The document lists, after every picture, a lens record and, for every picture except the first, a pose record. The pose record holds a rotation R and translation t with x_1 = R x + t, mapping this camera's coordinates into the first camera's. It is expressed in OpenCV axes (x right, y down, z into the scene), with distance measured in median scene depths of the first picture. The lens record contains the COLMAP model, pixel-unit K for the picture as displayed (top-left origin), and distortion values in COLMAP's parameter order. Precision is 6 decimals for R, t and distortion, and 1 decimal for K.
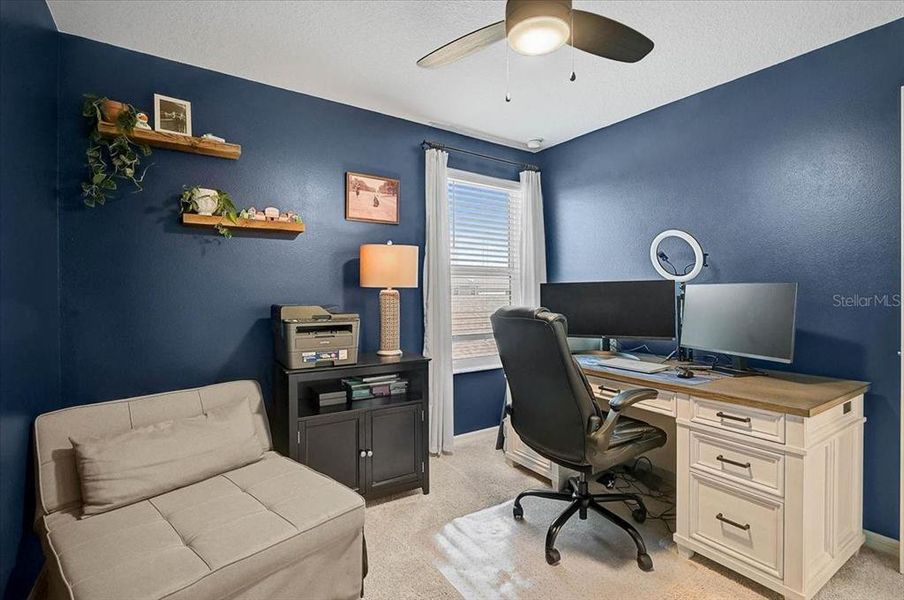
lens RADIAL K [[423.1, 0, 451.8], [0, 423.1, 295.7], [0, 0, 1]] dist [-0.007894, -0.002557]
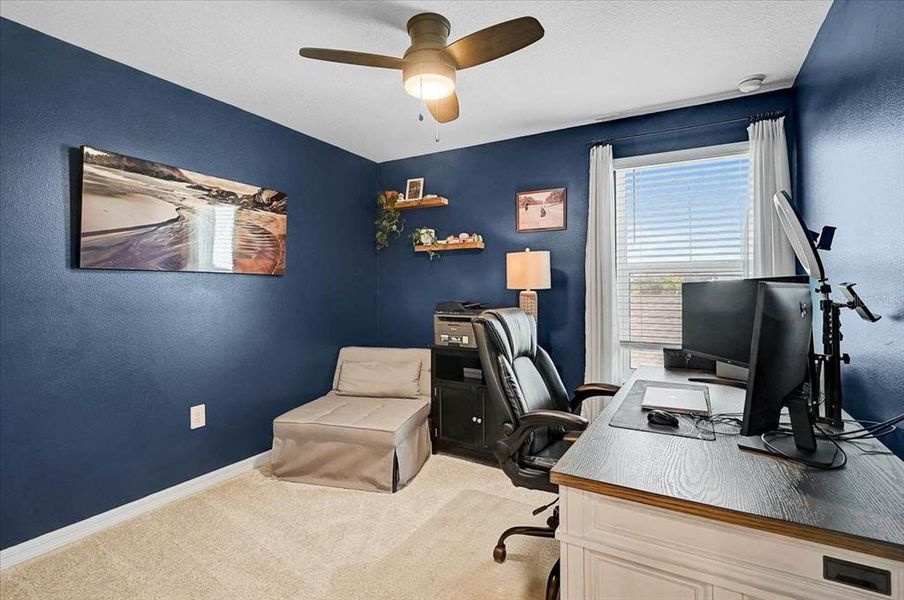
lens RADIAL K [[423.1, 0, 449.3], [0, 423.1, 294.3], [0, 0, 1]] dist [-0.007894, -0.002557]
pose [[0.441099, 0.006691, -0.897433, 0.789042], [-0.008609, 0.999958, 0.003224, -0.007192], [0.897417, 0.006303, 0.441138, 0.313302]]
